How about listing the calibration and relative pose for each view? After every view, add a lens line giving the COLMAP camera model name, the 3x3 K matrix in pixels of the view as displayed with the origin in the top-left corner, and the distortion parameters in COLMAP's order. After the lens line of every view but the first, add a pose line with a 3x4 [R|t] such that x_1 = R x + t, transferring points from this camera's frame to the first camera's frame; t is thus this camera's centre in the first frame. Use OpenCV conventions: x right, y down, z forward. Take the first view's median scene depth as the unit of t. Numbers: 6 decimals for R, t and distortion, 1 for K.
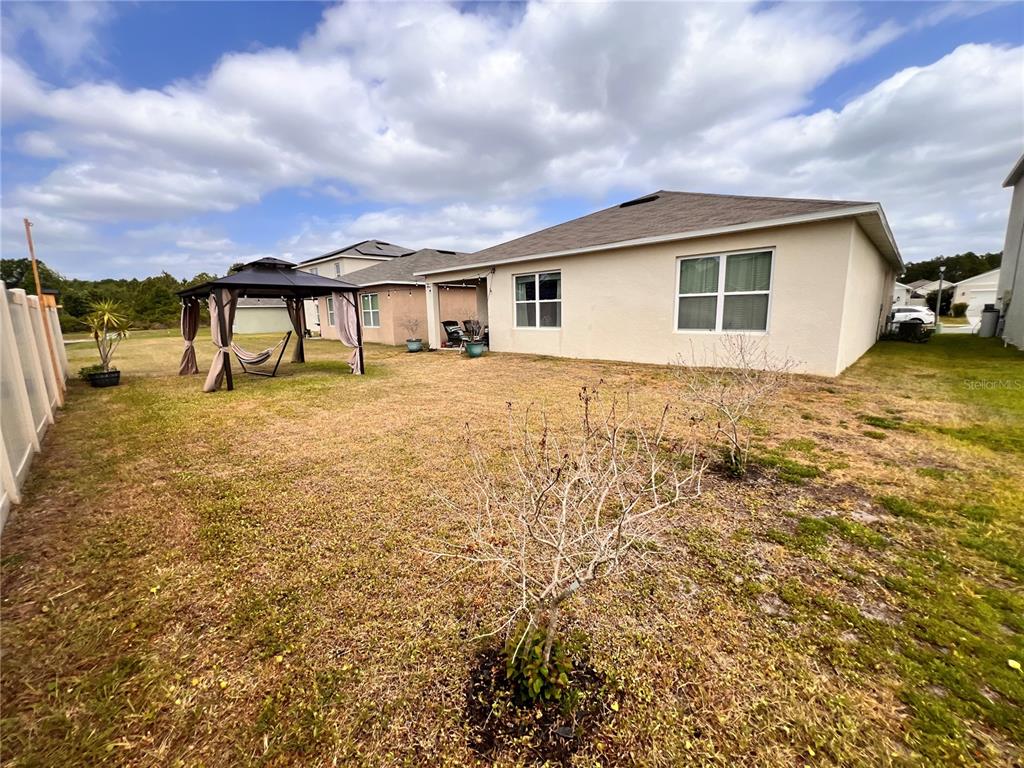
lens RADIAL K [[407.8, 0, 516.2], [0, 407.8, 383.4], [0, 0, 1]] dist [-0.002330, 0.000334]
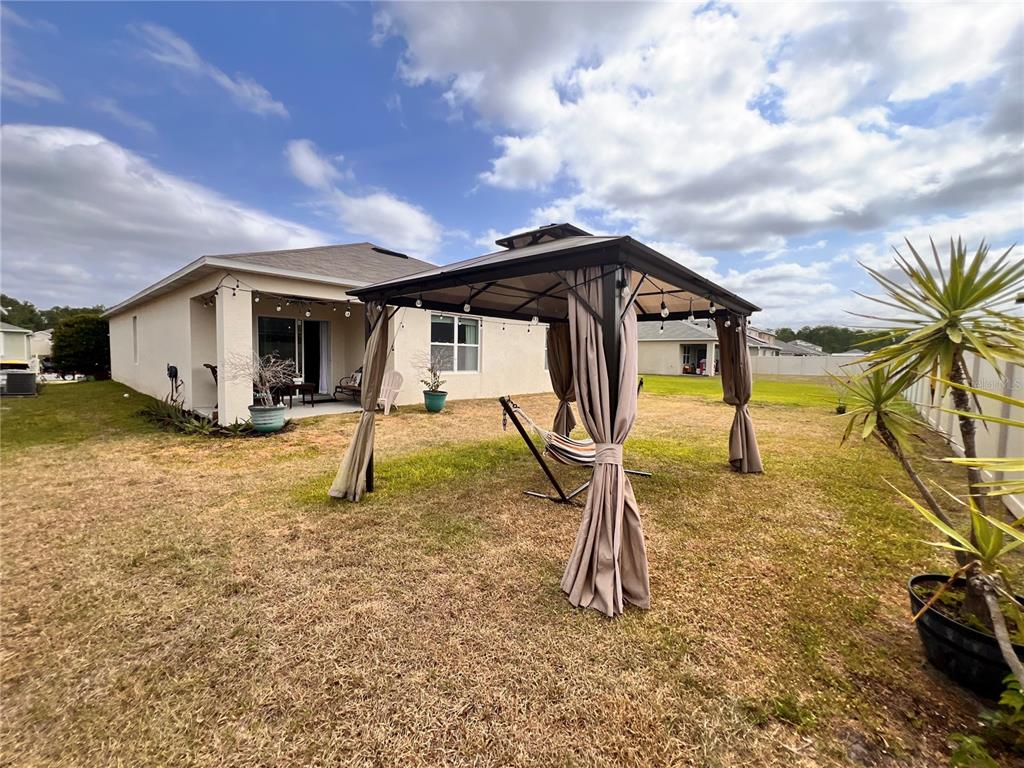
lens RADIAL K [[410.5, 0, 503.4], [0, 410.5, 390.5], [0, 0, 1]] dist [0.011667, 0.000132]
pose [[-0.022338, -0.078555, 0.996659, -1.751499], [0.135497, 0.987472, 0.080868, -0.297628], [-0.990526, 0.136851, -0.011414, 1.728893]]
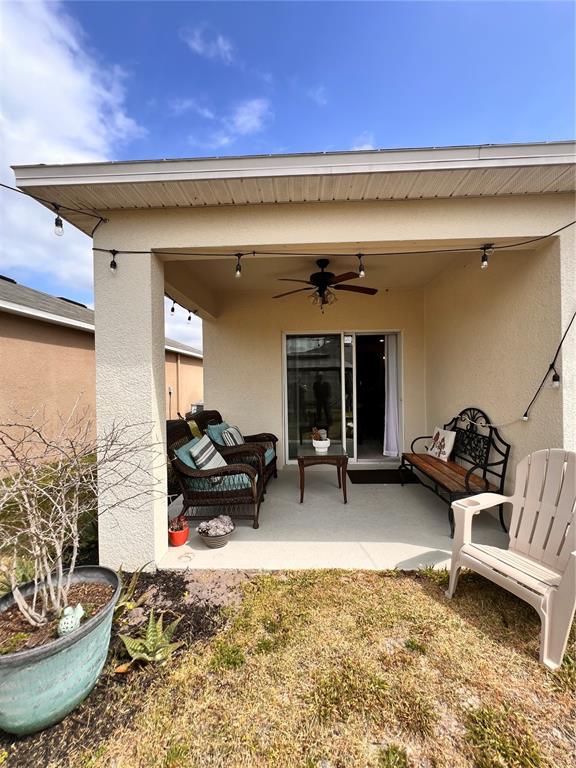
lens RADIAL K [[305.8, 0, 291.3], [0, 305.8, 380.9], [0, 0, 1]] dist [-0.002330, 0.000334]
pose [[0.747015, -0.001125, 0.664806, -0.663281], [0.114785, 0.985199, -0.127312, -0.366389], [-0.654823, 0.171413, 0.736087, 2.042115]]
